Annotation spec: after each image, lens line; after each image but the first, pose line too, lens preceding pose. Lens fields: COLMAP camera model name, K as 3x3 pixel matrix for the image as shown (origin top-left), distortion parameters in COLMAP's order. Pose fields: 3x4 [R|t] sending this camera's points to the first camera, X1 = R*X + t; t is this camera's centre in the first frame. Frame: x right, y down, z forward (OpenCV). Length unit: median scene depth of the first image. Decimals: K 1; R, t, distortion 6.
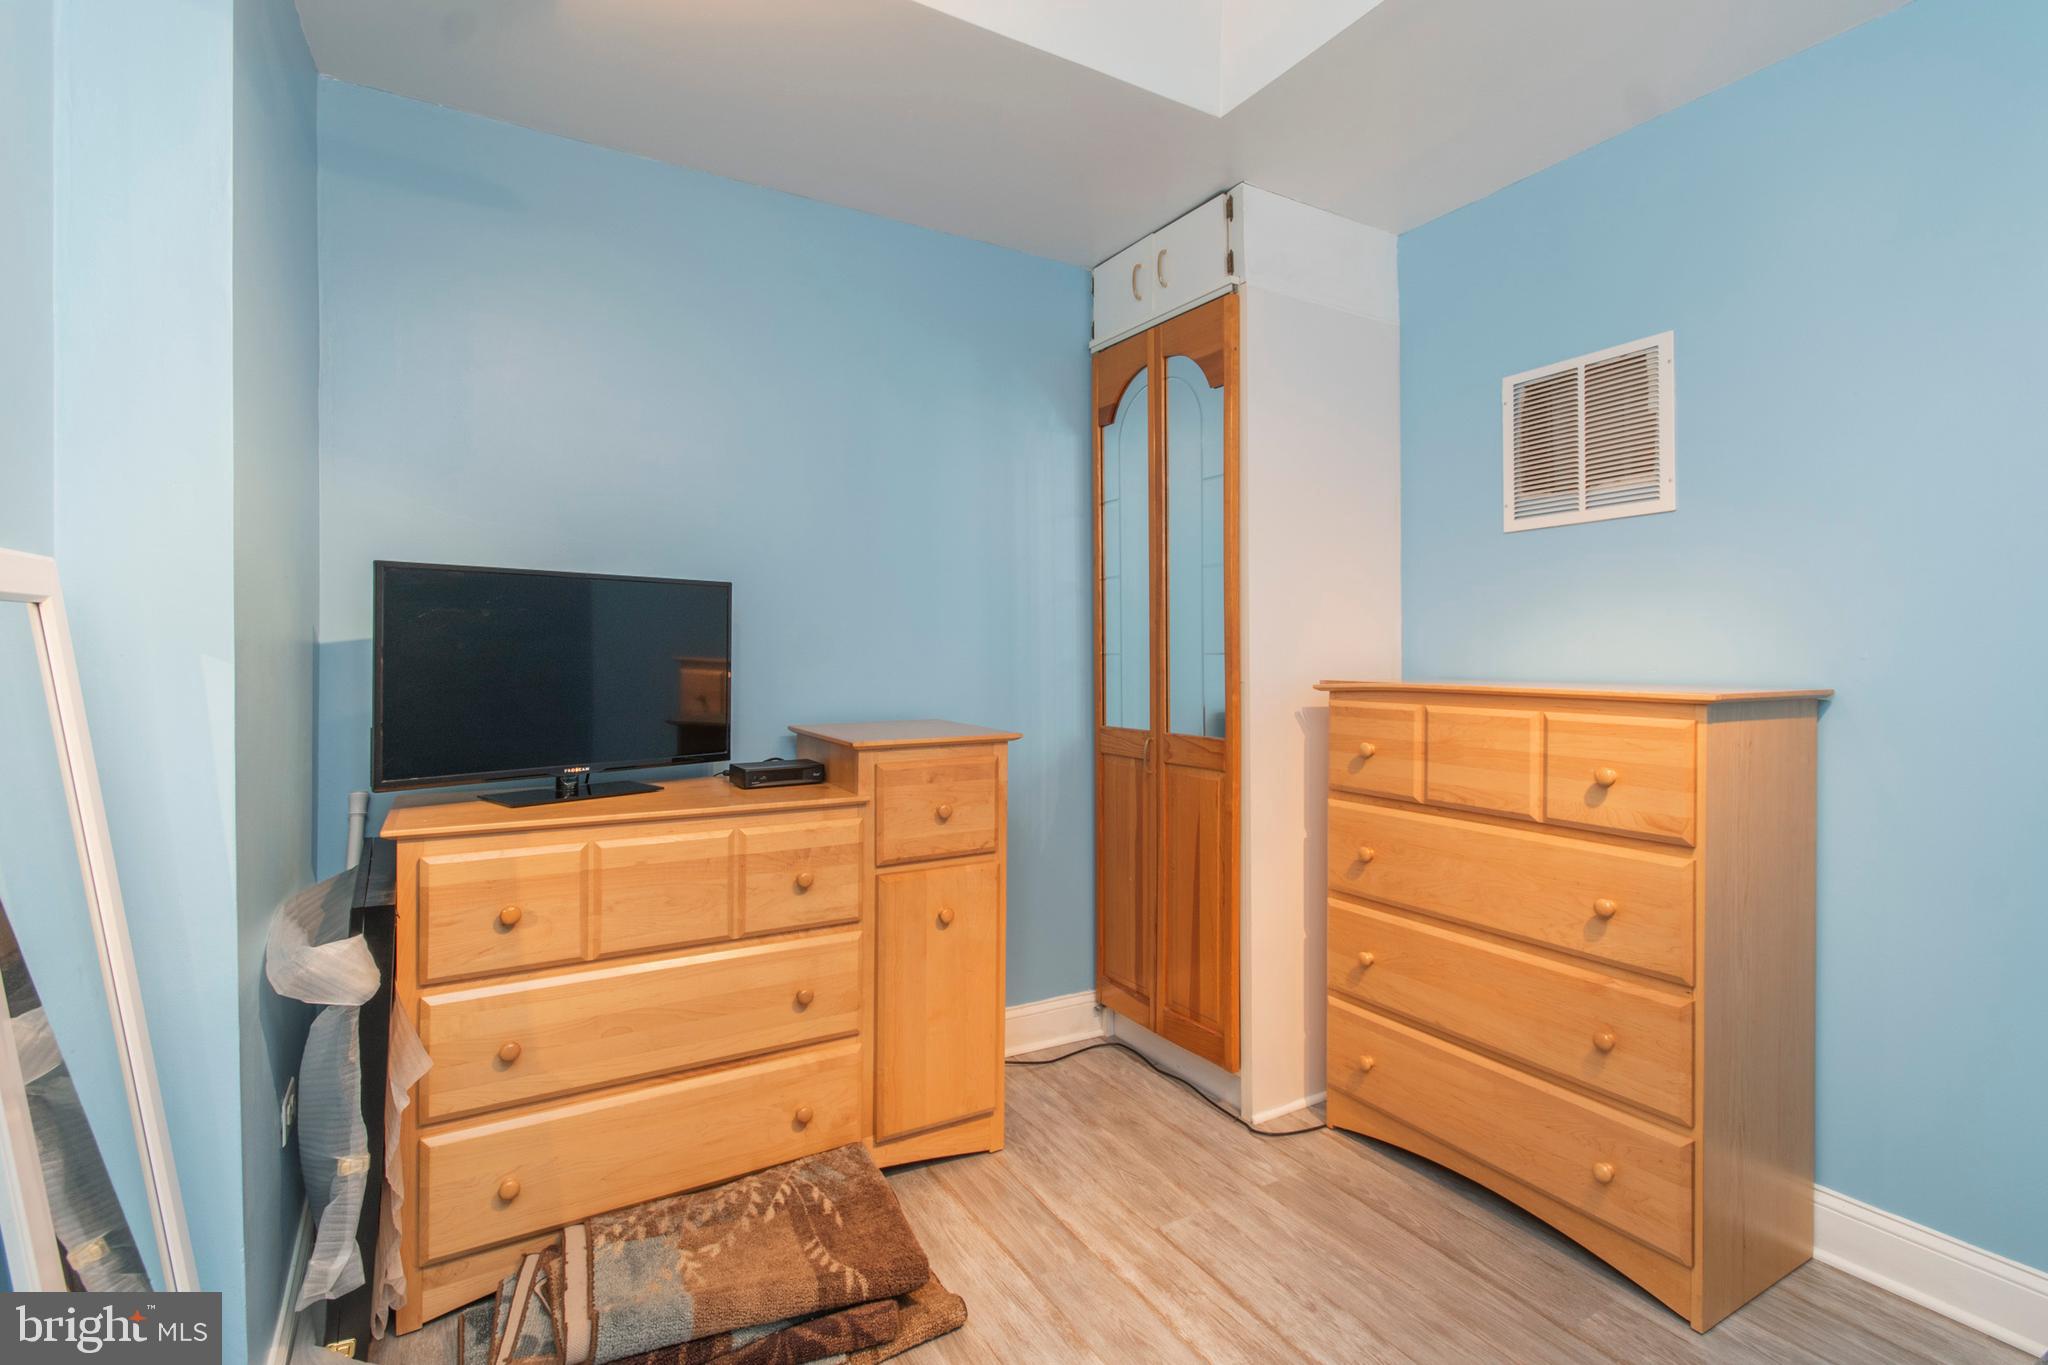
lens RADIAL K [[905.4, 0, 1035.6], [0, 905.4, 668.7], [0, 0, 1]] dist [0.002893, -0.000087]
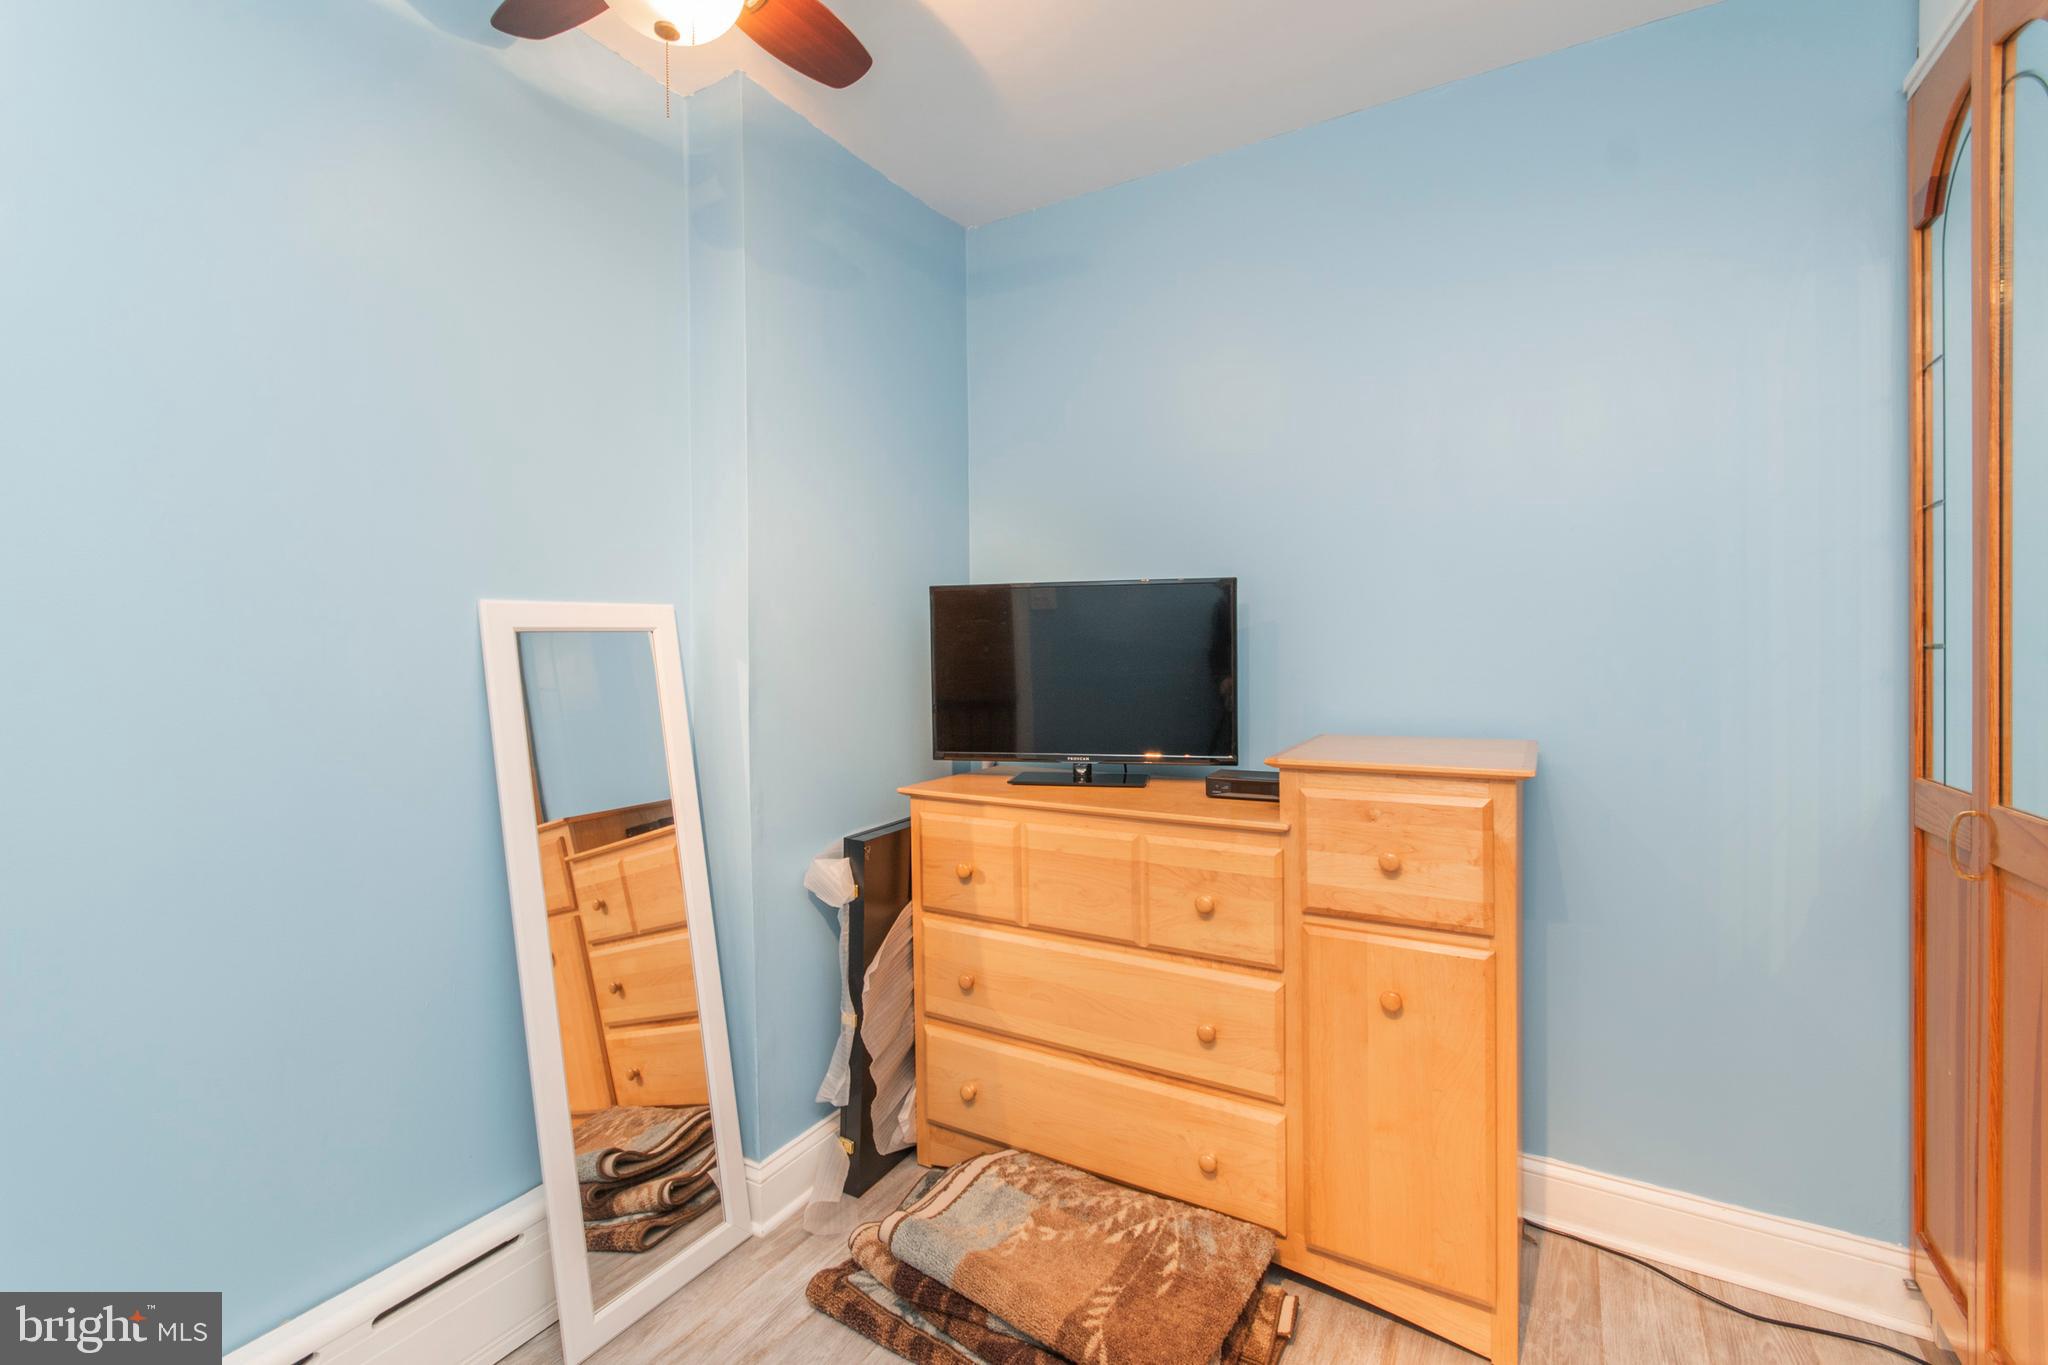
lens RADIAL K [[905.4, 0, 1035.6], [0, 905.4, 668.7], [0, 0, 1]] dist [0.002893, -0.000087]
pose [[0.482448, 0.011621, -0.875848, 0.480594], [0.002323, 0.999891, 0.014547, -0.016887], [0.875922, -0.009053, 0.482368, 0.444615]]
